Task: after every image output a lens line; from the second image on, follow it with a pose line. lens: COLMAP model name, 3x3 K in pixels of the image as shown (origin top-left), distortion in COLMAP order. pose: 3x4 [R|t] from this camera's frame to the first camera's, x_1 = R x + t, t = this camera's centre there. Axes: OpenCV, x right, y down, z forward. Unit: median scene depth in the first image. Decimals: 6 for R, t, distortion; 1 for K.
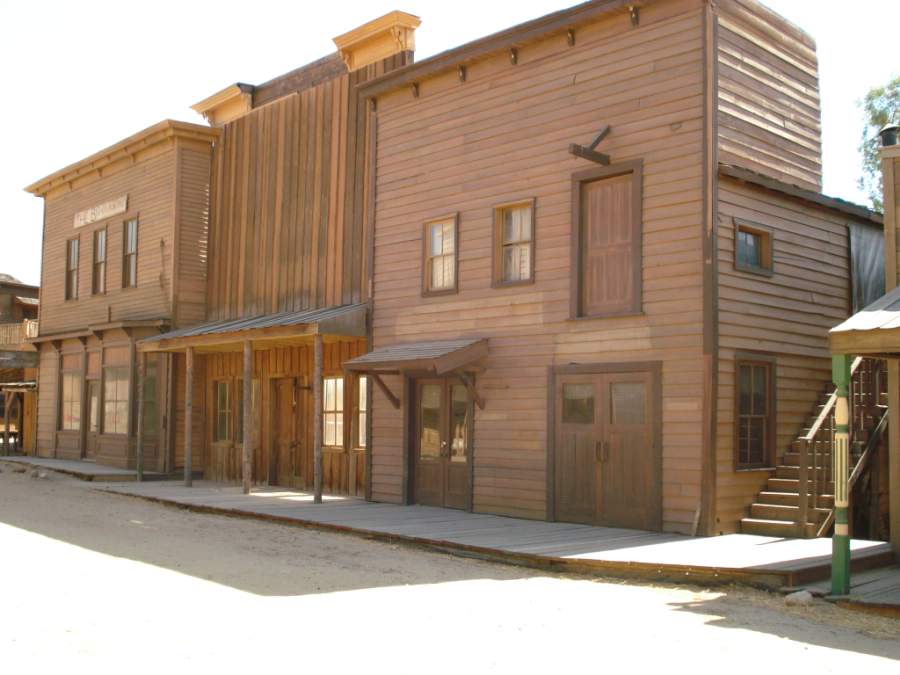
lens RADIAL K [[1024.5, 0, 447.3], [0, 1024.5, 338.1], [0, 0, 1]] dist [-0.093787, -0.021463]
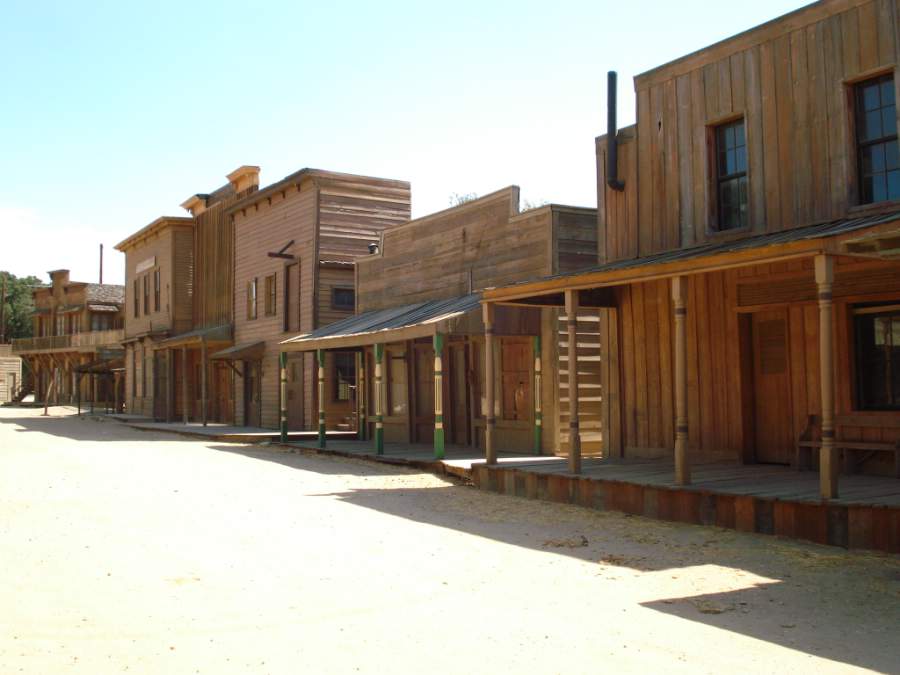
lens RADIAL K [[1024.5, 0, 447.3], [0, 1024.5, 338.1], [0, 0, 1]] dist [-0.093787, -0.021463]
pose [[0.977782, -0.031566, -0.207233, 0.674476], [0.036876, 0.999082, 0.021808, -0.031409], [0.206354, -0.028966, 0.978049, -0.744732]]
